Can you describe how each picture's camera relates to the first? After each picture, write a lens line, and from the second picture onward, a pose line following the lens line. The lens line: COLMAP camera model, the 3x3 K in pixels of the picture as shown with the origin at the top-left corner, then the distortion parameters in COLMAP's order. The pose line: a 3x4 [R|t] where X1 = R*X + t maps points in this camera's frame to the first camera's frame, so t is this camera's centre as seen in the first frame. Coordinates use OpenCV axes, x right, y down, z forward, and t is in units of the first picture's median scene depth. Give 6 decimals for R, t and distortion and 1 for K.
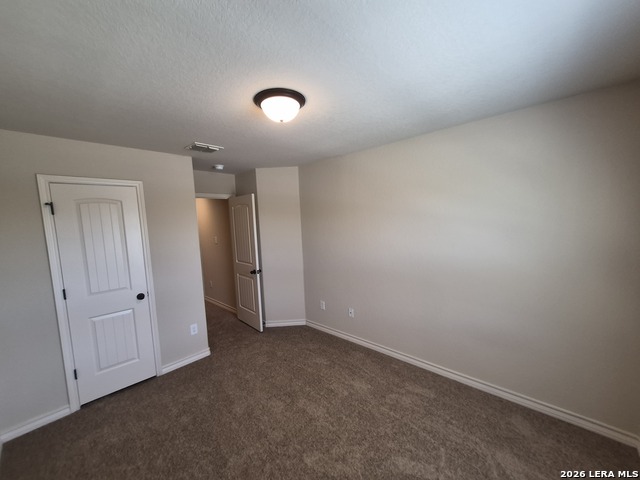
lens RADIAL K [[251.4, 0, 315.2], [0, 251.4, 242.8], [0, 0, 1]] dist [0.009100, -0.000497]
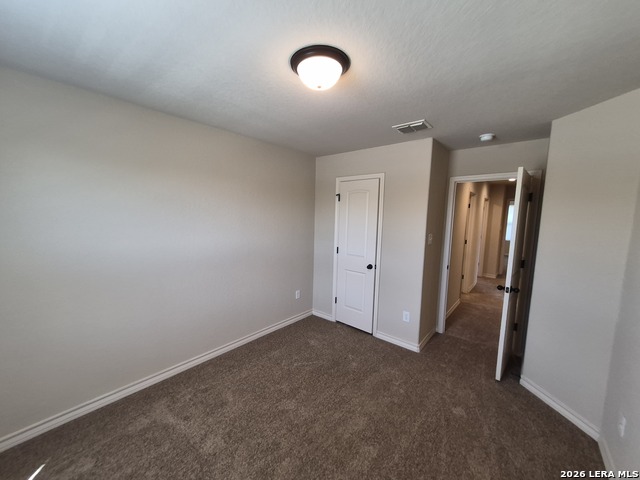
lens RADIAL K [[251.4, 0, 315.2], [0, 251.4, 242.8], [0, 0, 1]] dist [0.009100, -0.000497]
pose [[0.054426, 0.155757, -0.986295, 0.513108], [-0.116886, 0.981962, 0.148622, -0.058622], [0.991653, 0.107195, 0.071650, 0.631383]]
